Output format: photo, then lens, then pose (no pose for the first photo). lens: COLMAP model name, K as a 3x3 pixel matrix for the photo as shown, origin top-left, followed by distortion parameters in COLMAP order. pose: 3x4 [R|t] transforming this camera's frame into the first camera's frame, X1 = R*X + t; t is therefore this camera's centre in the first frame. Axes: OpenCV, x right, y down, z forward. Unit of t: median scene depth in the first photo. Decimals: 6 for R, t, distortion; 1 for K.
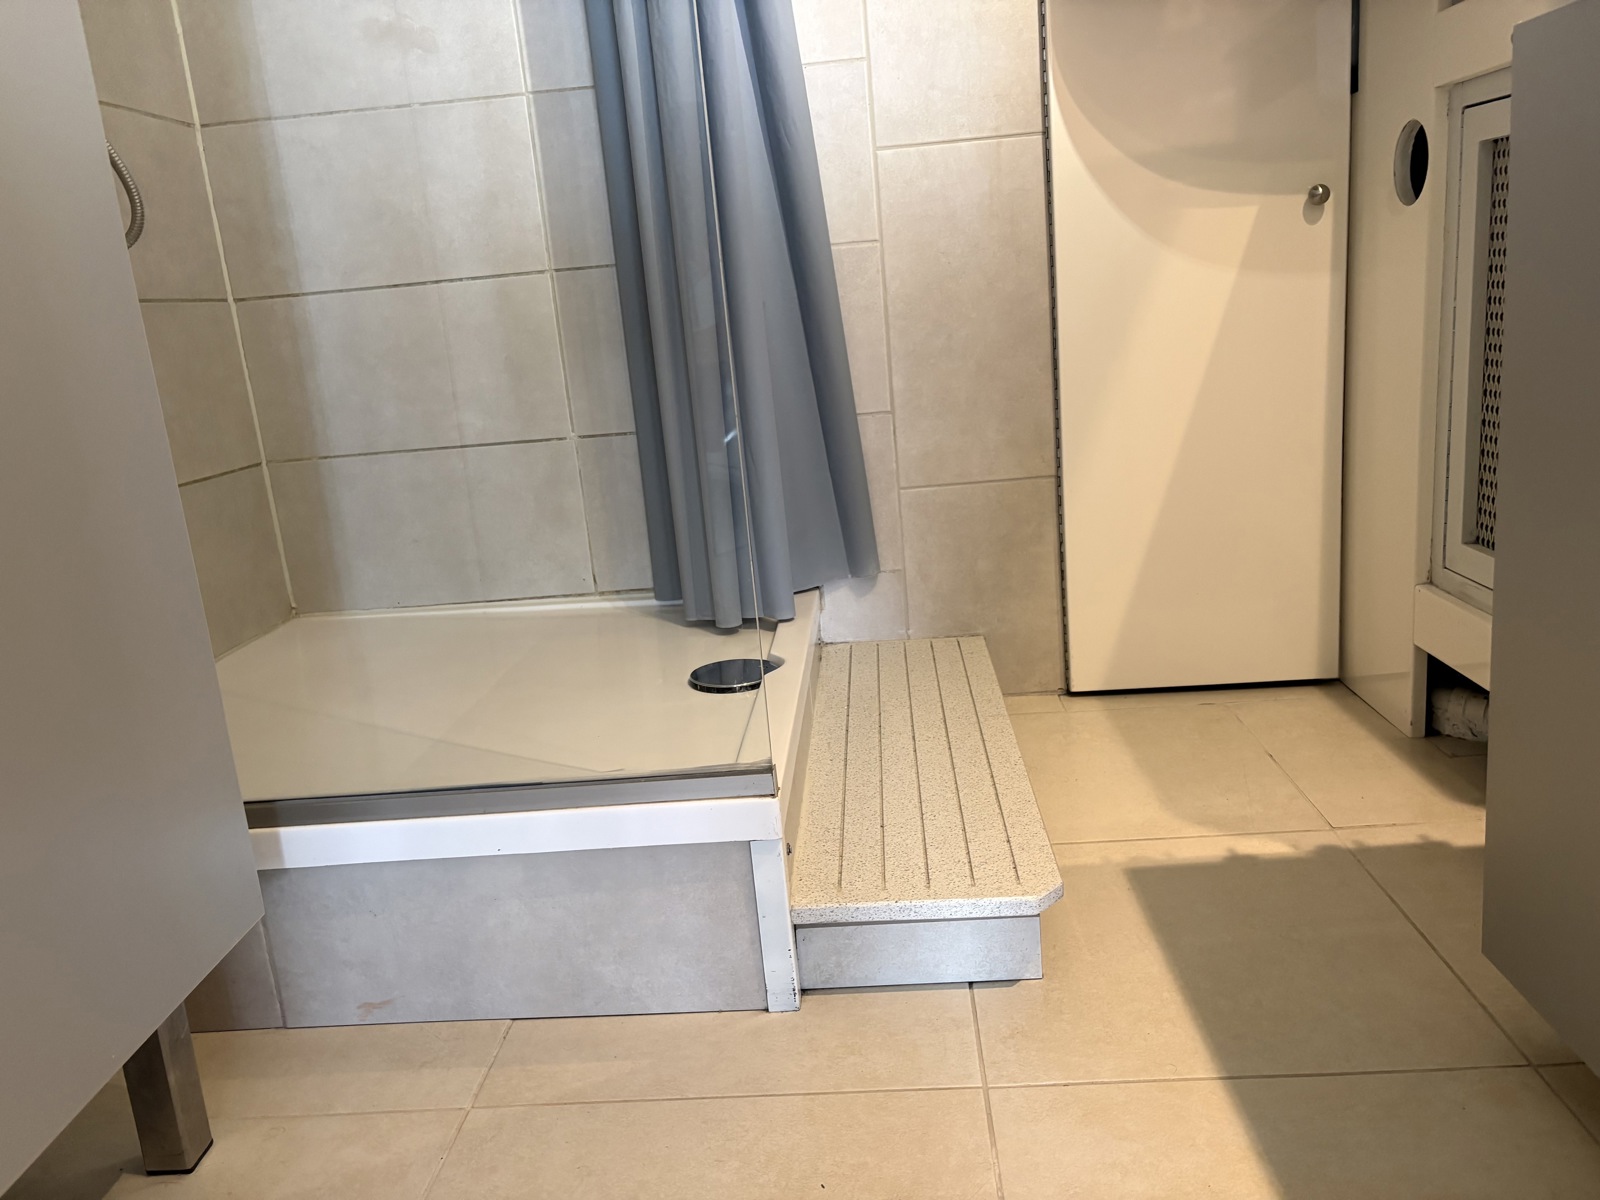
lens RADIAL K [[1205.8, 0, 802.2], [0, 1205.8, 602.3], [0, 0, 1]] dist [0.012168, -0.007403]
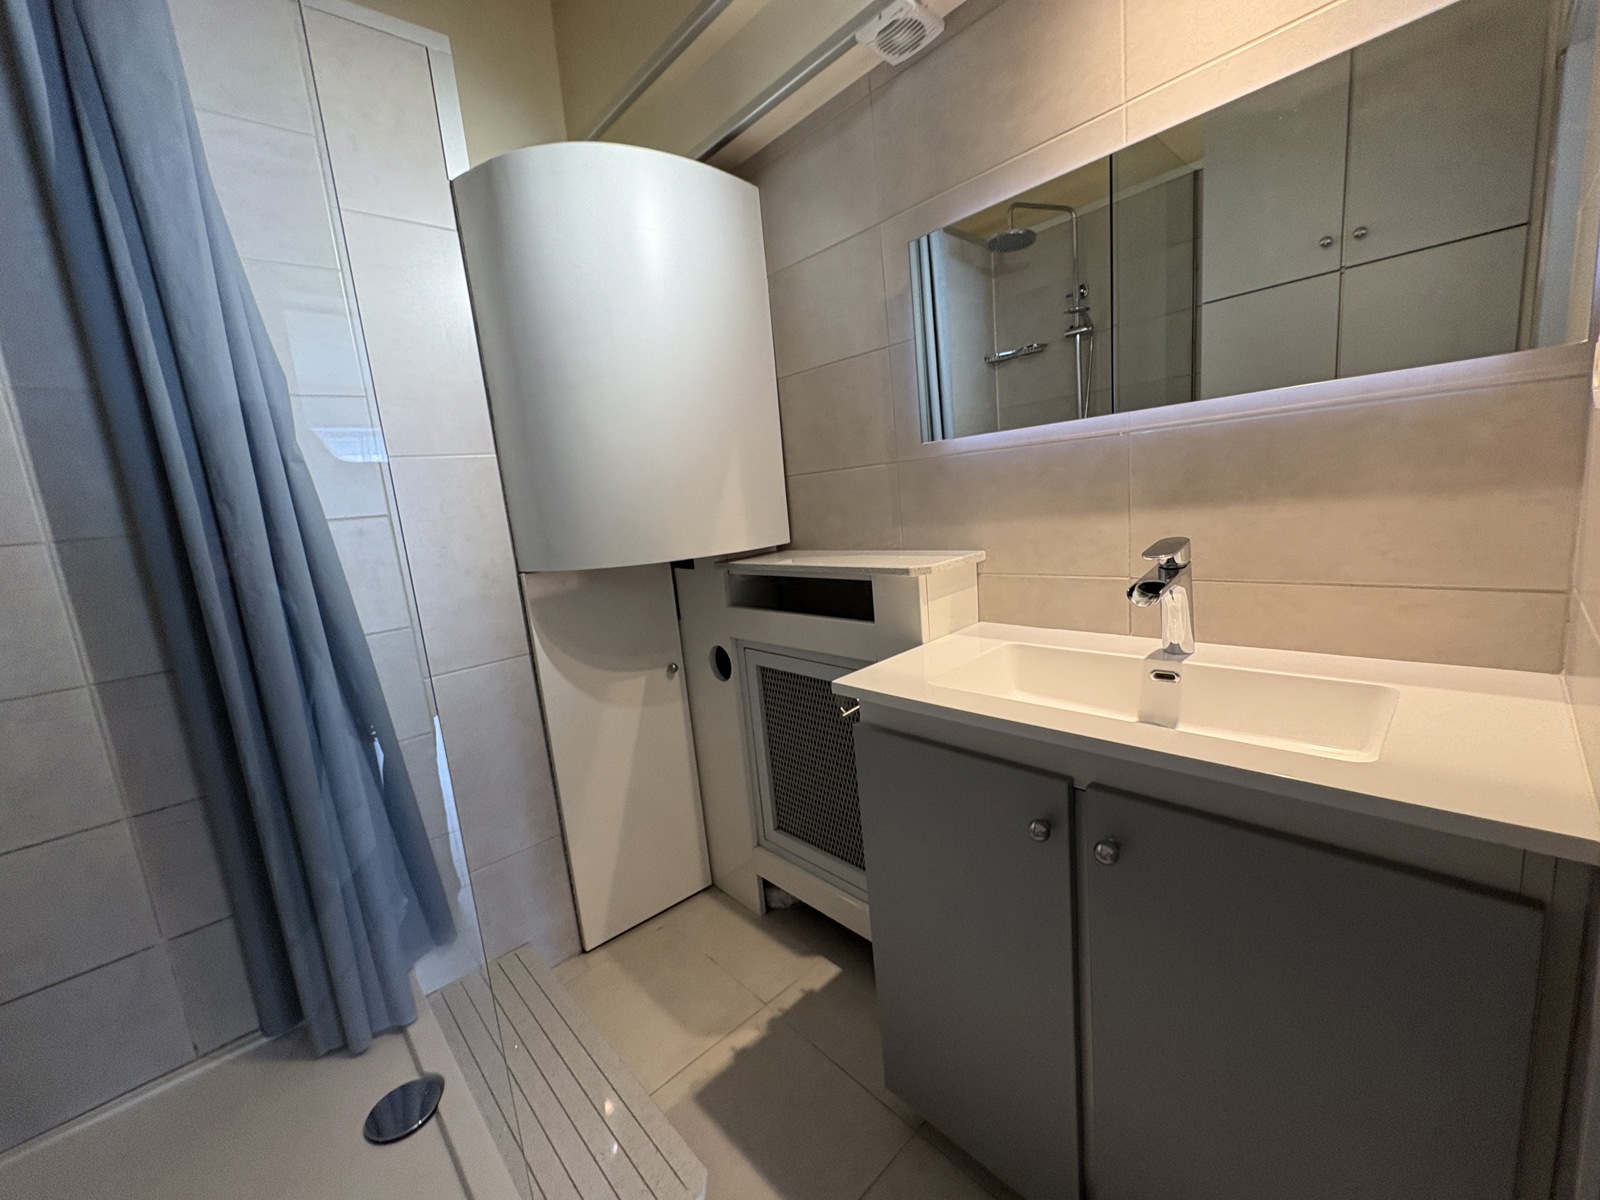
lens RADIAL K [[640.0, 0, 804.3], [0, 640.0, 594.6], [0, 0, 1]] dist [0.000392, 0.000061]
pose [[0.693596, -0.092466, 0.714405, -0.185234], [0.203623, 0.976449, -0.071309, -0.326816], [-0.690986, 0.194929, 0.696090, 0.052041]]
